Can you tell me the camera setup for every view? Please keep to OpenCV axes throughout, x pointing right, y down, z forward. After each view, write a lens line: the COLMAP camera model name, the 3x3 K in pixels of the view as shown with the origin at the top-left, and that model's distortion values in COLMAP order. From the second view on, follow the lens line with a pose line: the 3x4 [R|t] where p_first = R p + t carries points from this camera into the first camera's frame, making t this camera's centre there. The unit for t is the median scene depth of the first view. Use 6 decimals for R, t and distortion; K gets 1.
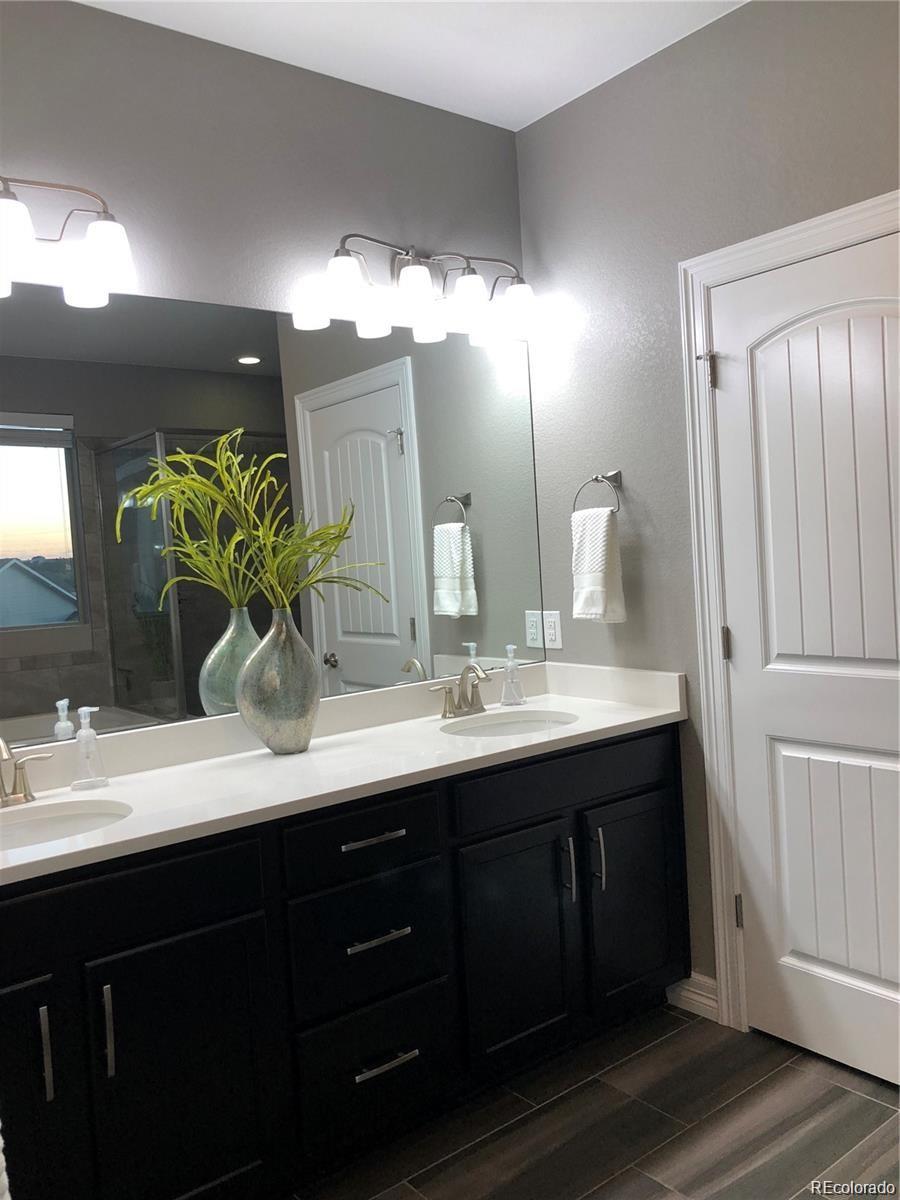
lens RADIAL K [[970.7, 0, 452.7], [0, 970.7, 601.5], [0, 0, 1]] dist [0.035077, -0.001774]
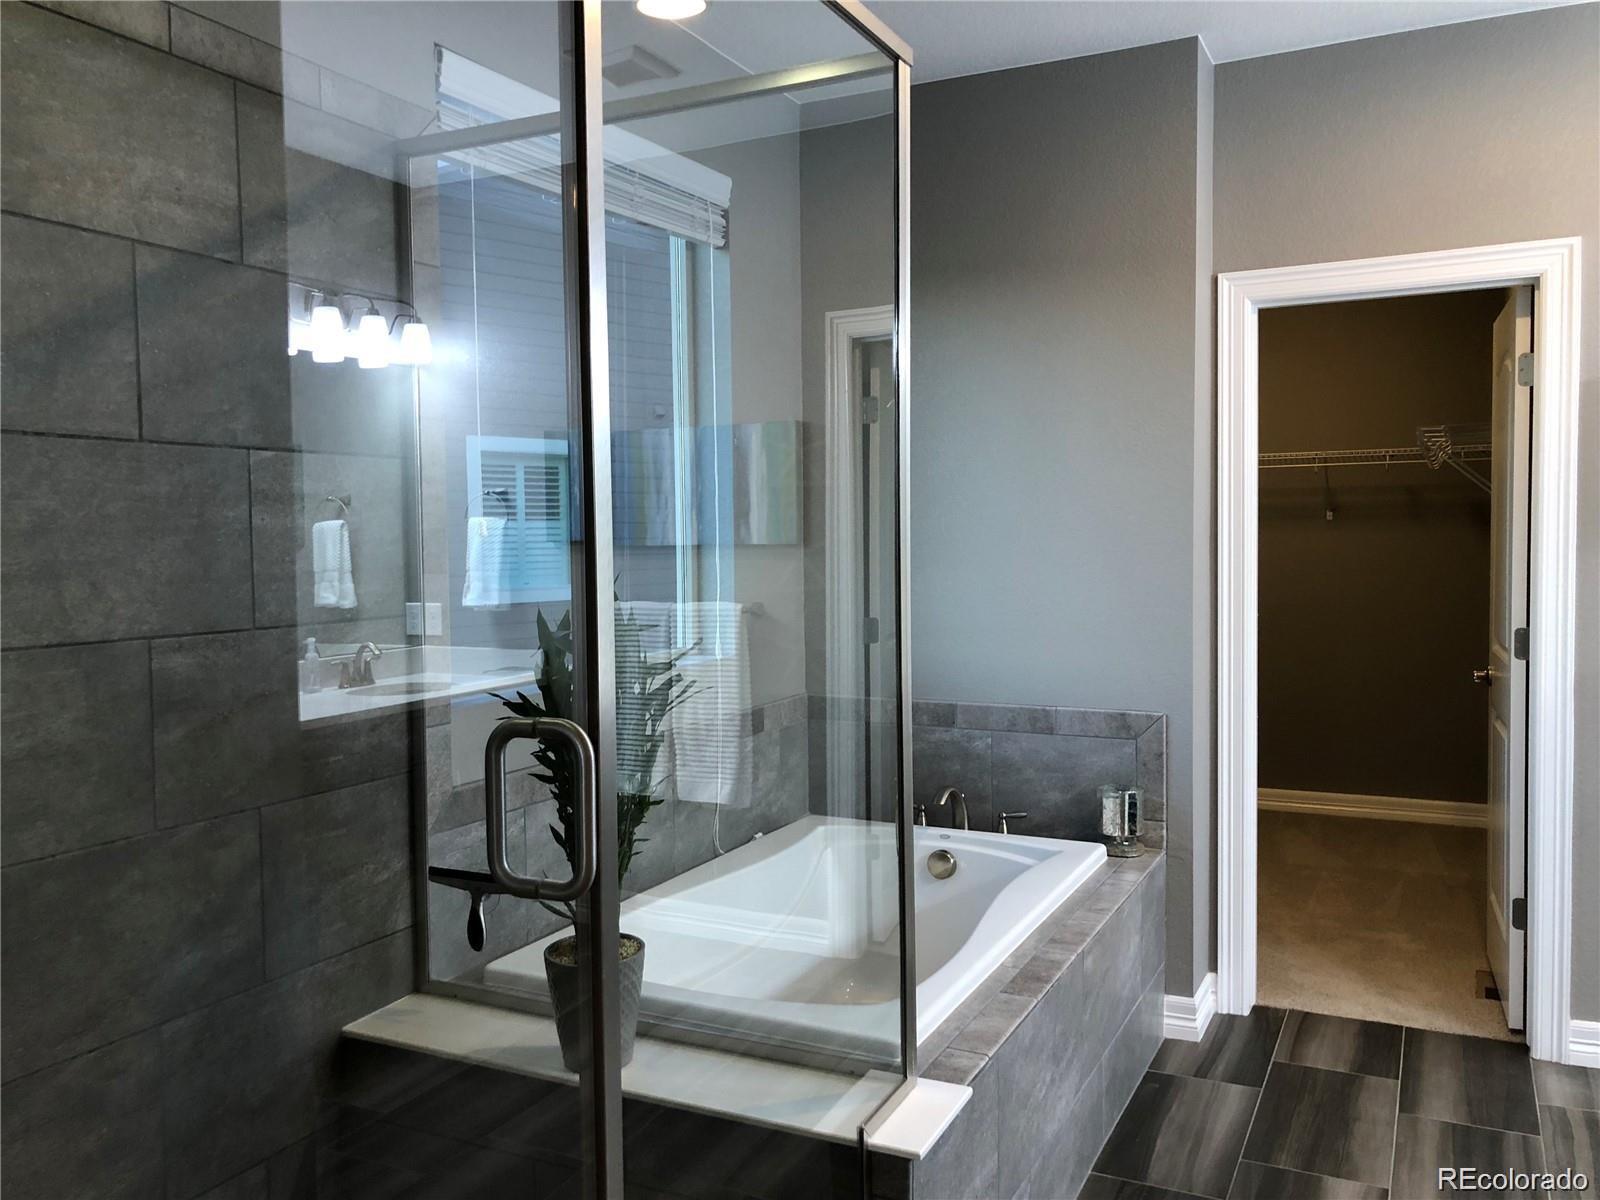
lens RADIAL K [[1294.3, 0, 803.1], [0, 1294.3, 595.2], [0, 0, 1]] dist [0.035077, -0.001774]
pose [[0.899642, 0.042542, 0.434550, -0.183890], [-0.037884, 0.999094, -0.019380, 0.013980], [-0.434981, 0.000973, 0.900439, -0.642687]]
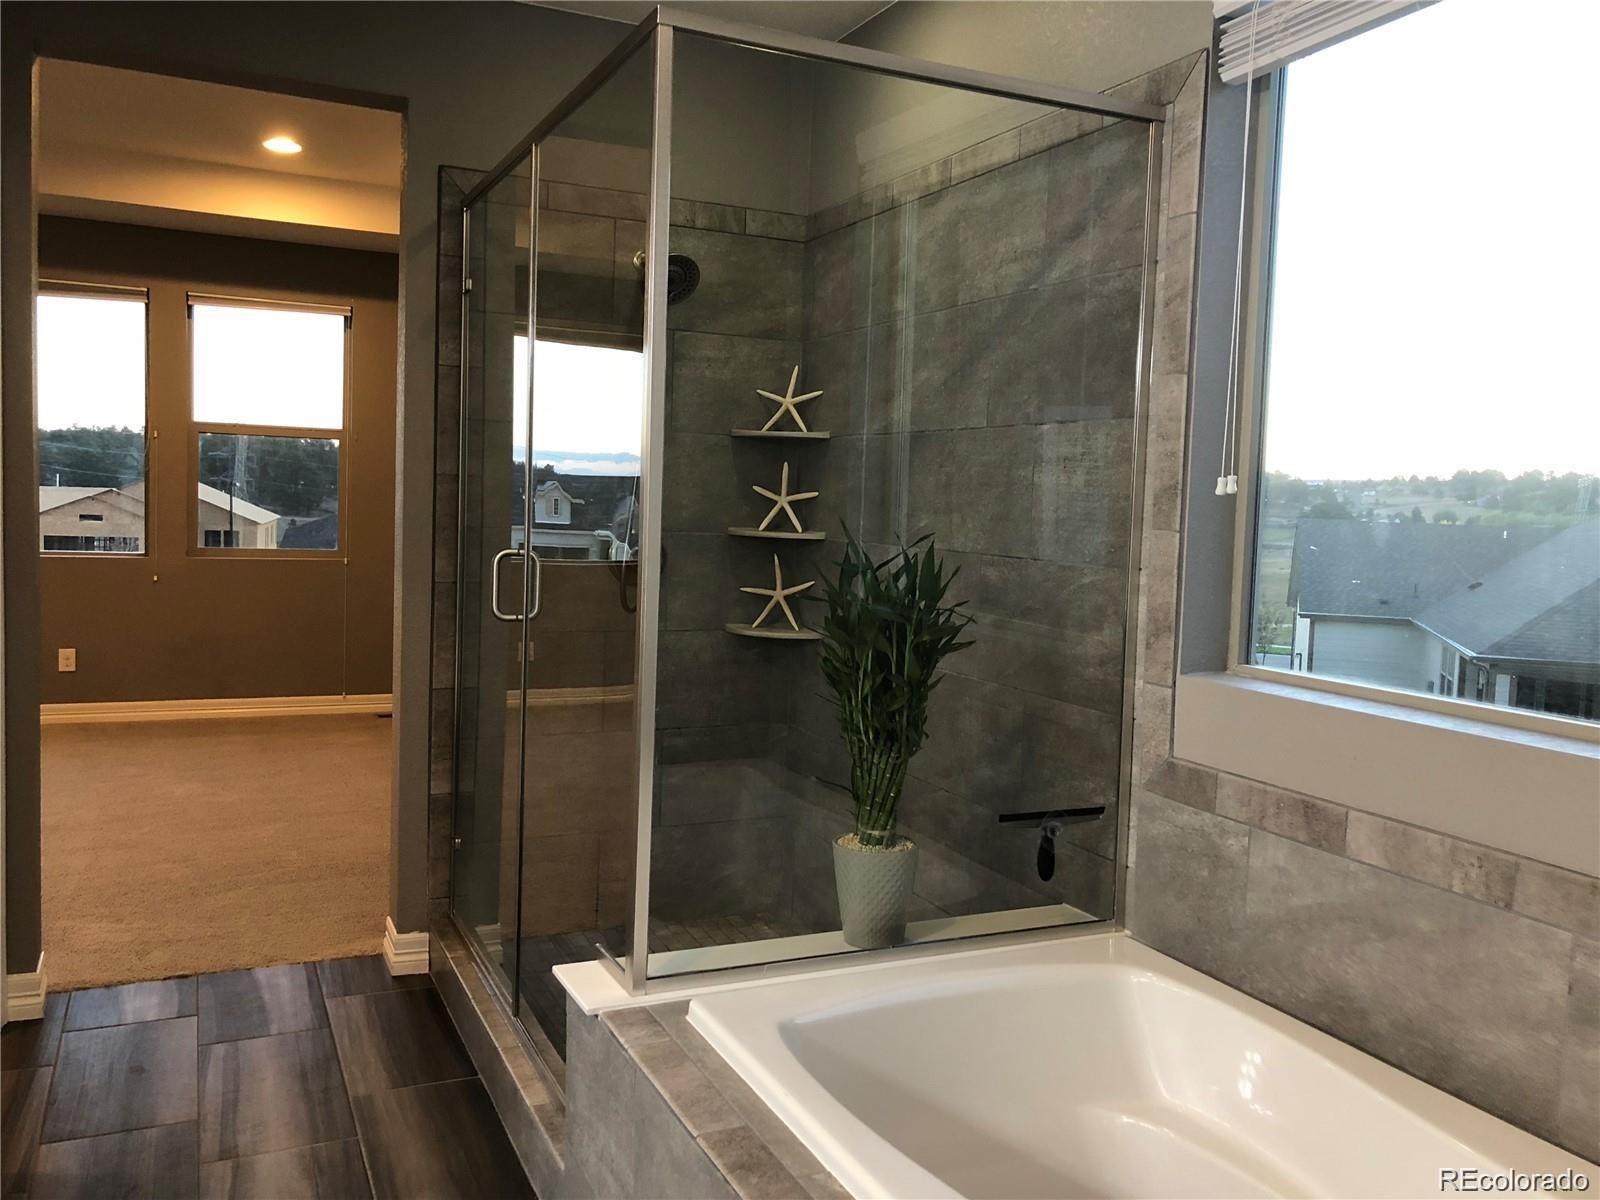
lens RADIAL K [[1294.3, 0, 800.7], [0, 1294.3, 599.8], [0, 0, 1]] dist [0.035077, -0.001774]
pose [[-0.222496, 0.143338, -0.964339, 1.974175], [-0.053967, 0.985806, 0.158980, -0.194954], [0.973439, 0.087415, -0.211603, 1.102007]]
